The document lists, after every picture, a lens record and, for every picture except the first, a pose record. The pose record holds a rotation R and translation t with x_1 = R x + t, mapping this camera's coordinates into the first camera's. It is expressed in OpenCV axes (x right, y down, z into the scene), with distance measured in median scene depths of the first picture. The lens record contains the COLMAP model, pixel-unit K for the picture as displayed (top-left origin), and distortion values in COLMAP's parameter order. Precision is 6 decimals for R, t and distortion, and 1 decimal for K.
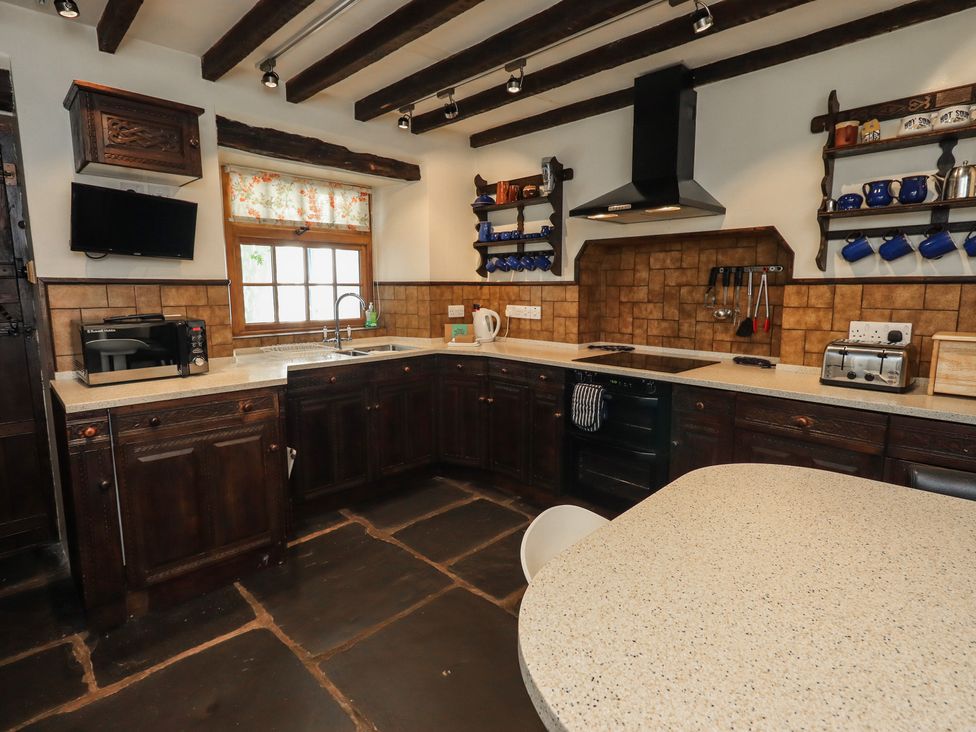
lens RADIAL K [[510.2, 0, 493.4], [0, 510.2, 360.1], [0, 0, 1]] dist [0.008522, 0.000342]
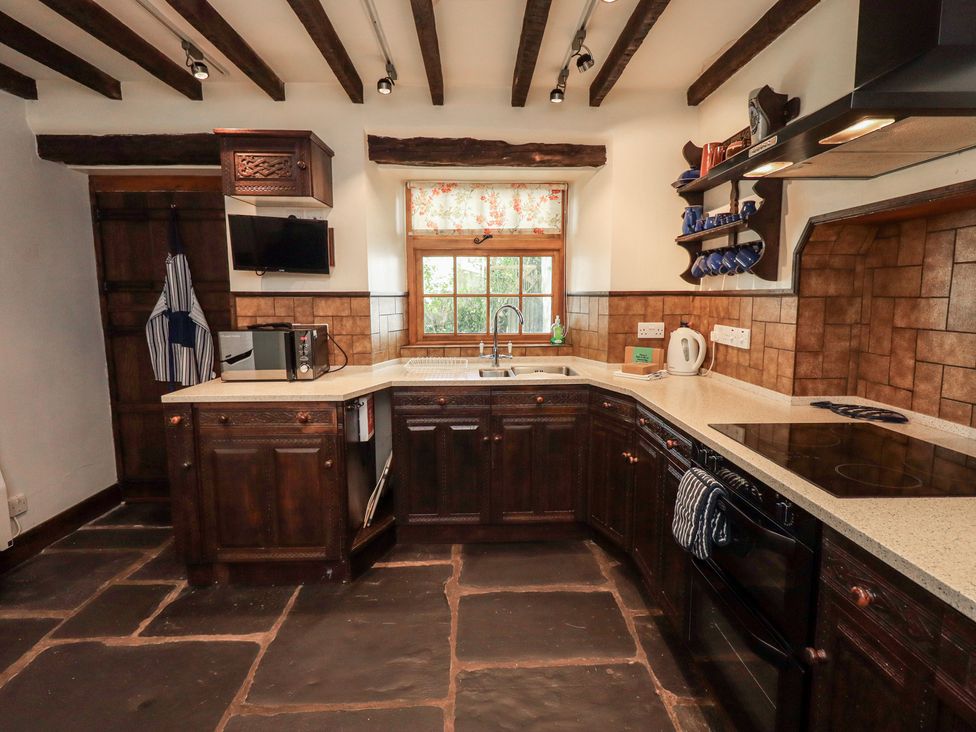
lens RADIAL K [[510.2, 0, 493.4], [0, 510.2, 360.1], [0, 0, 1]] dist [0.008522, 0.000342]
pose [[0.736226, 0.083637, -0.671548, 0.305356], [-0.094889, 0.995288, 0.019928, -0.051900], [0.670050, 0.049050, 0.740693, 0.333150]]
